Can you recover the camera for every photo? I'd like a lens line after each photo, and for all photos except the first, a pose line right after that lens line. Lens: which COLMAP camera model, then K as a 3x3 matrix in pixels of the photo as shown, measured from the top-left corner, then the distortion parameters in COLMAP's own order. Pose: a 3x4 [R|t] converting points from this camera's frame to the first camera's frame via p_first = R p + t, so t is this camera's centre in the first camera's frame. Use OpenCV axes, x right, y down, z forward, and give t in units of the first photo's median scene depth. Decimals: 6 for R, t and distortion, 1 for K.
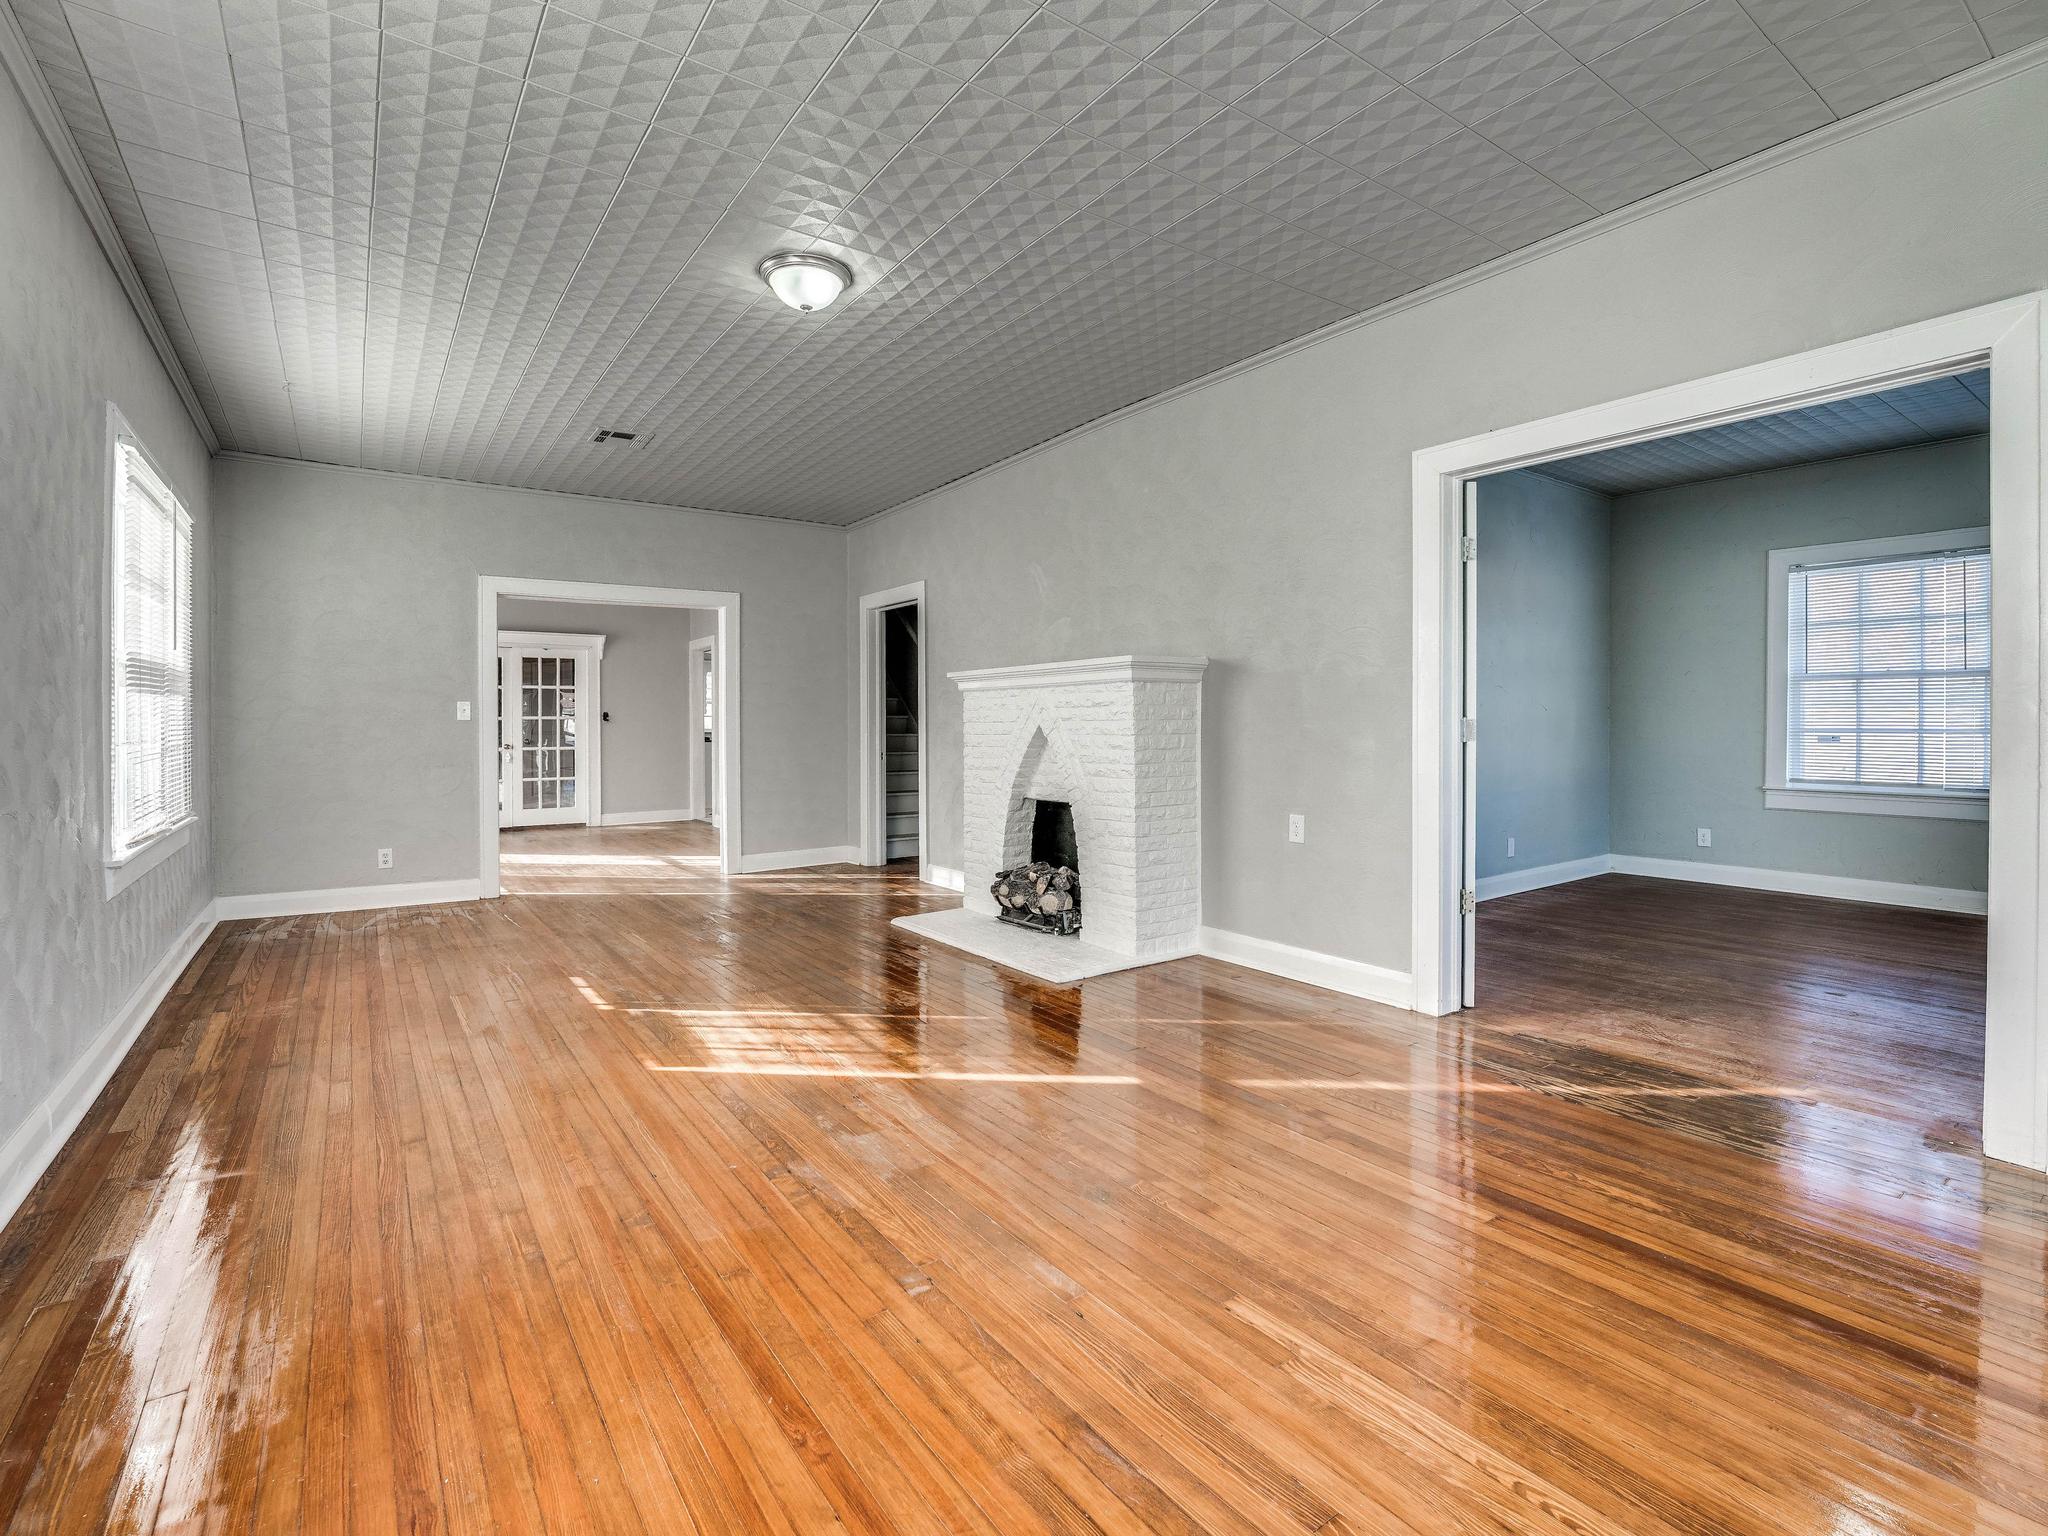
lens RADIAL K [[958.7, 0, 1015.0], [0, 958.7, 740.8], [0, 0, 1]] dist [-0.012503, 0.001805]
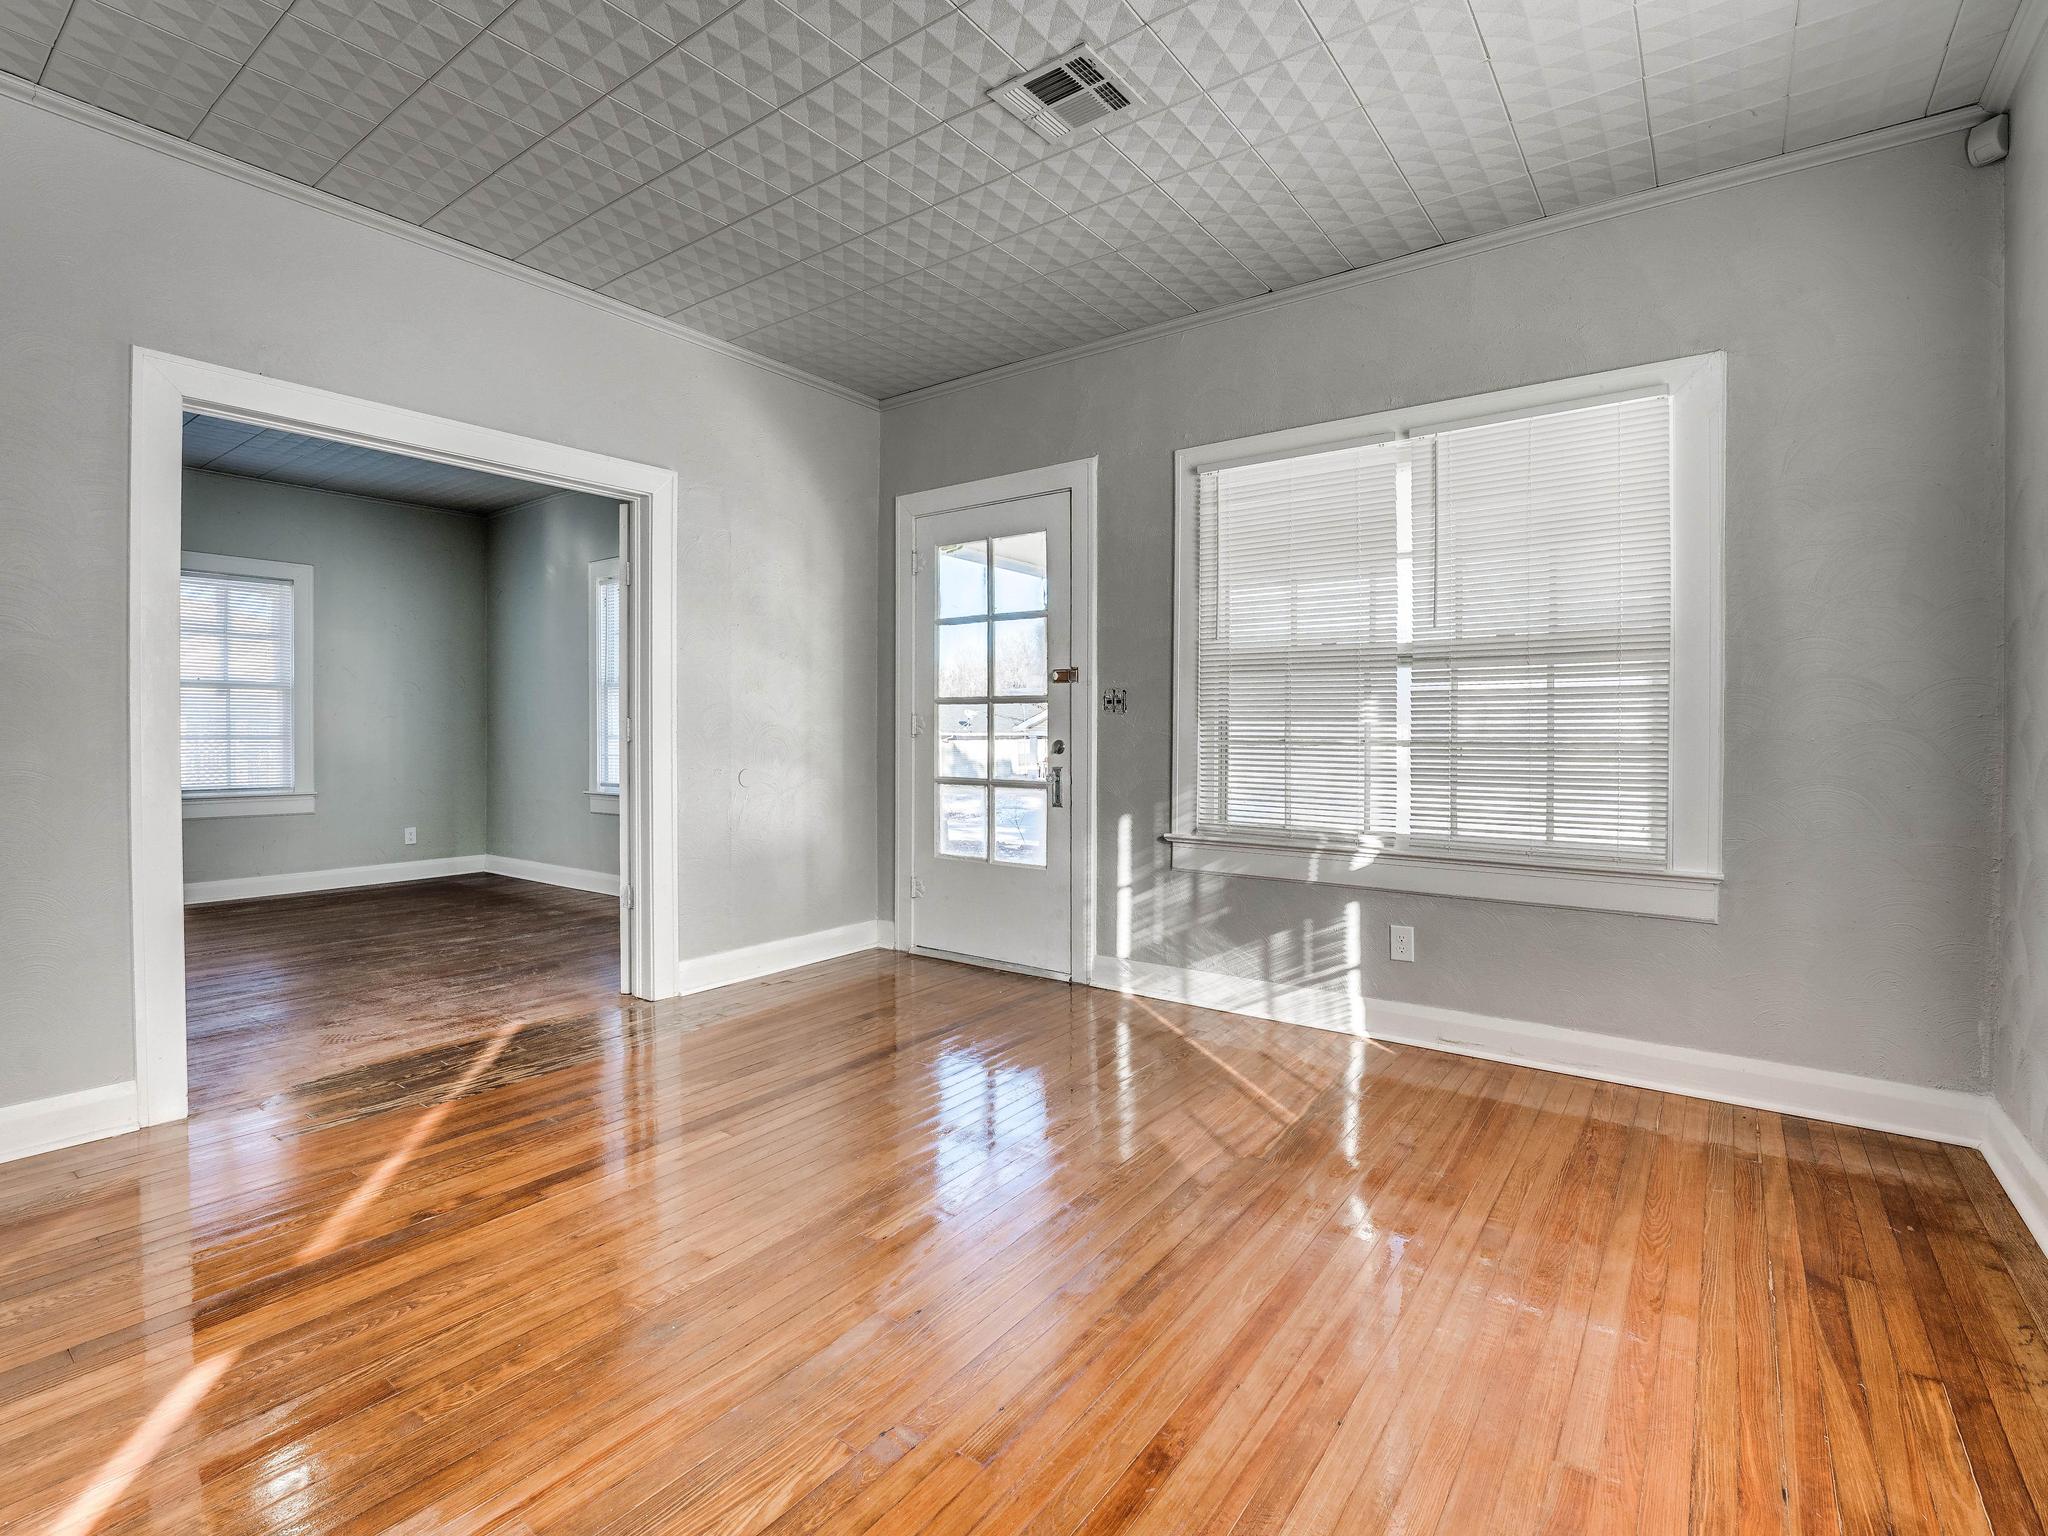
lens RADIAL K [[958.7, 0, 1015.0], [0, 958.7, 740.8], [0, 0, 1]] dist [-0.012503, 0.001805]
pose [[-0.307311, -0.007767, 0.951578, -0.538661], [0.011699, 0.999860, 0.011939, -0.009497], [-0.951537, 0.014802, -0.307177, 0.704077]]
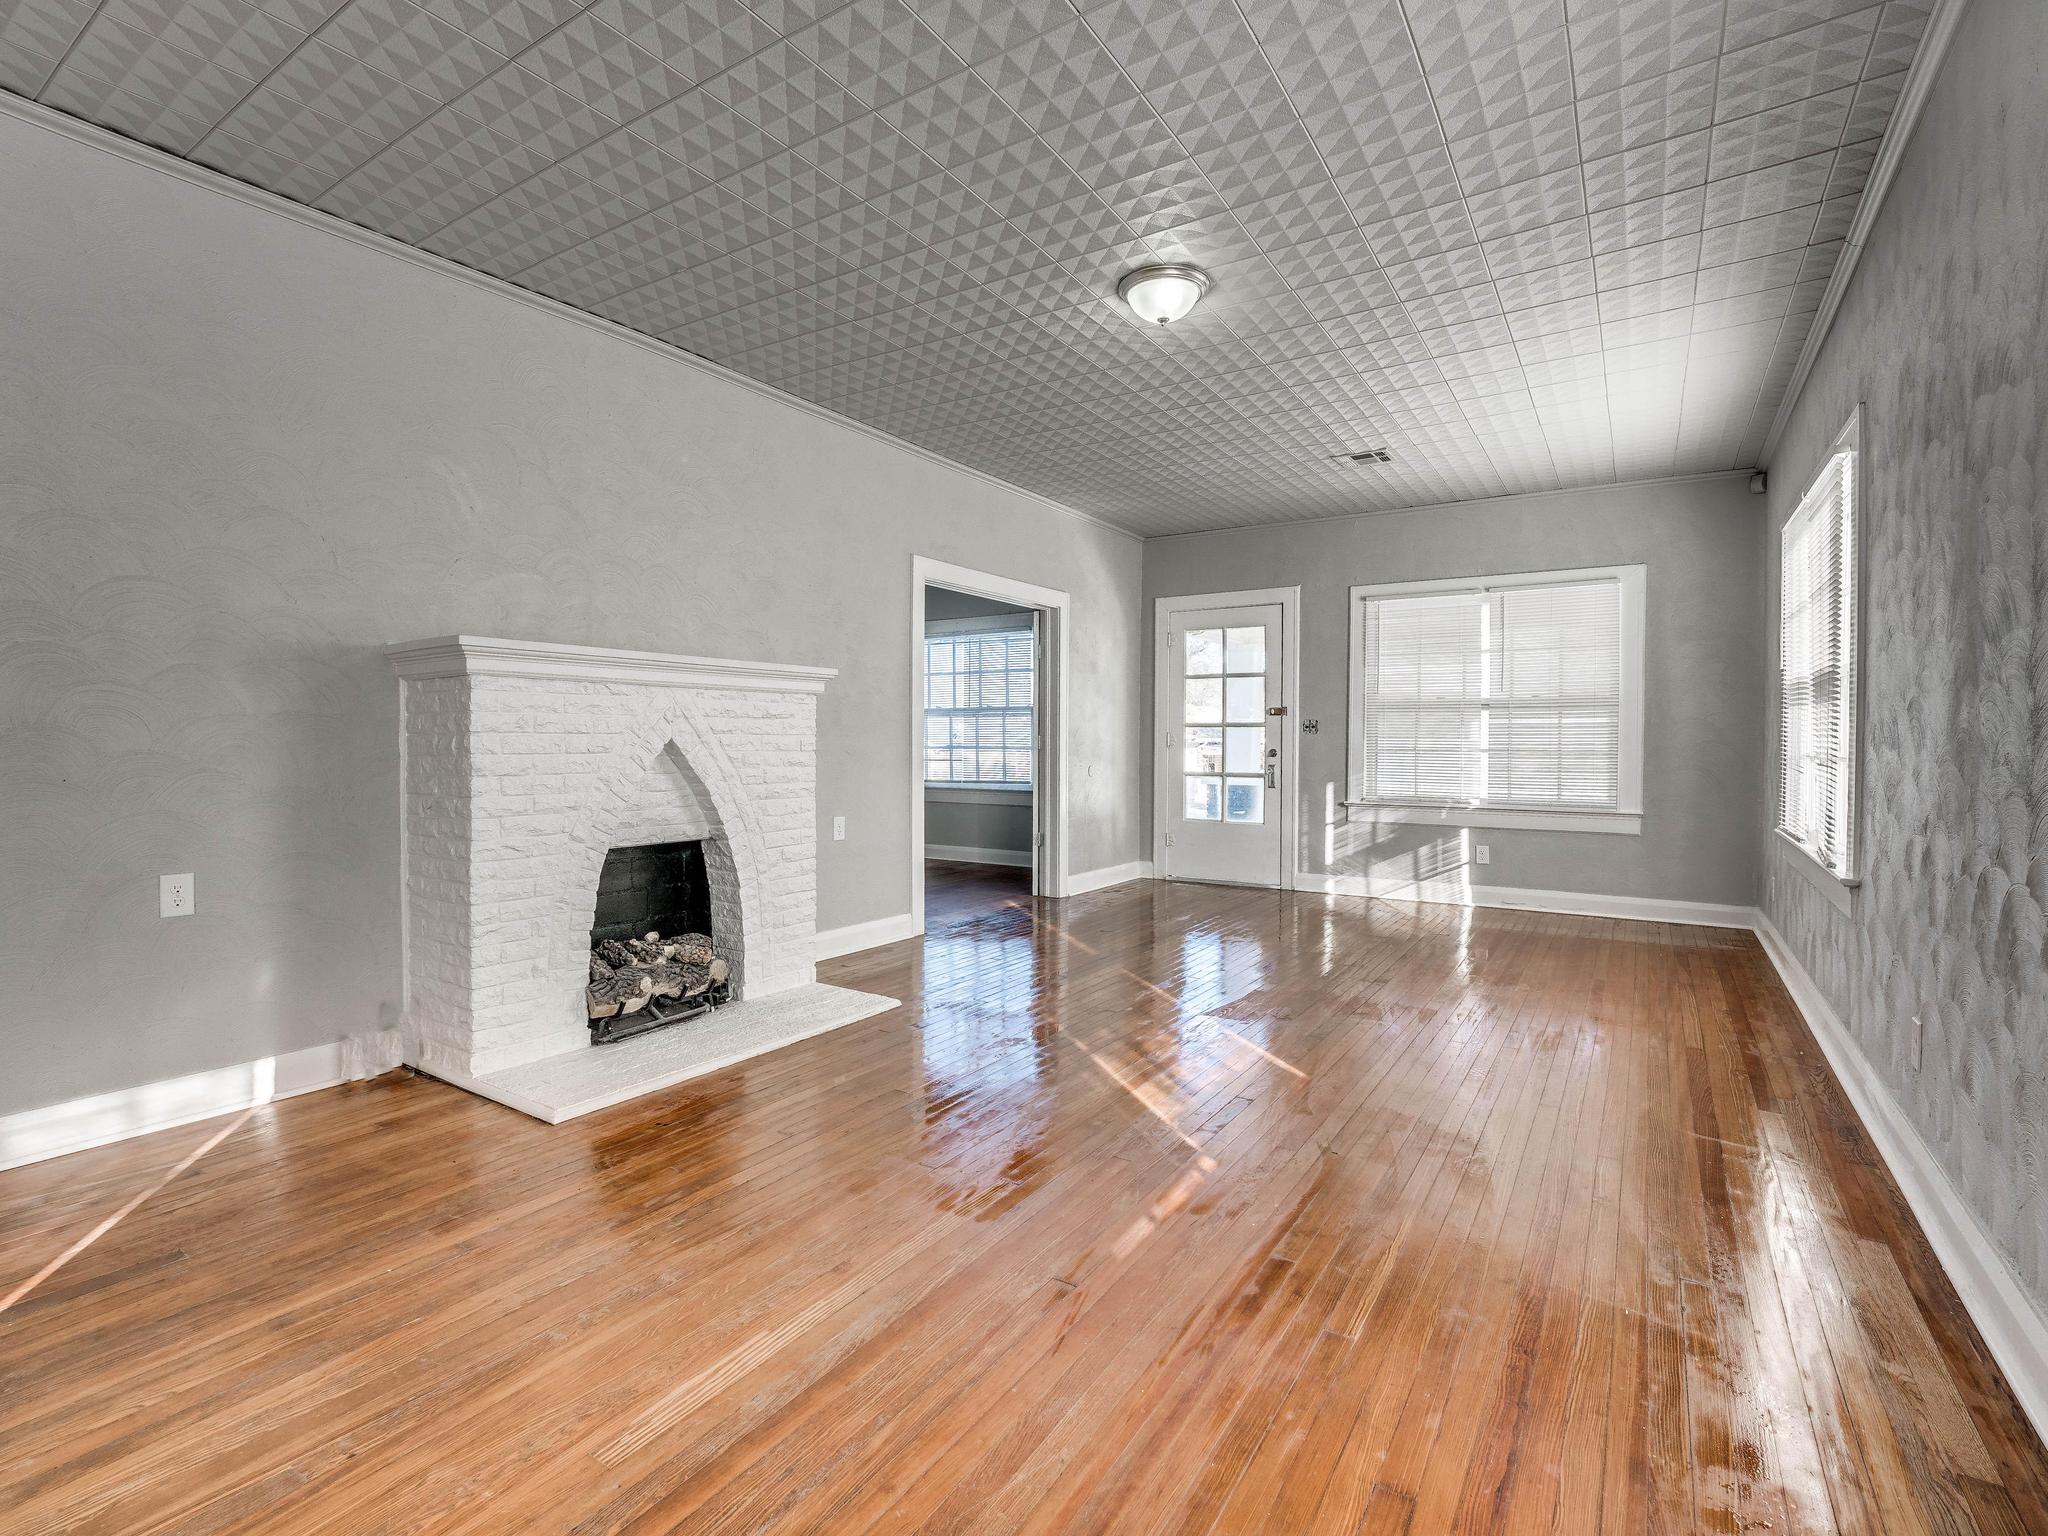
lens RADIAL K [[963.1, 0, 1031.3], [0, 963.1, 759.7], [0, 0, 1]] dist [-0.001544, -0.000570]
pose [[-0.376128, -0.015743, 0.926434, -1.191755], [0.009357, 0.999740, 0.020788, -0.020937], [-0.926520, 0.016487, -0.375883, 1.621092]]
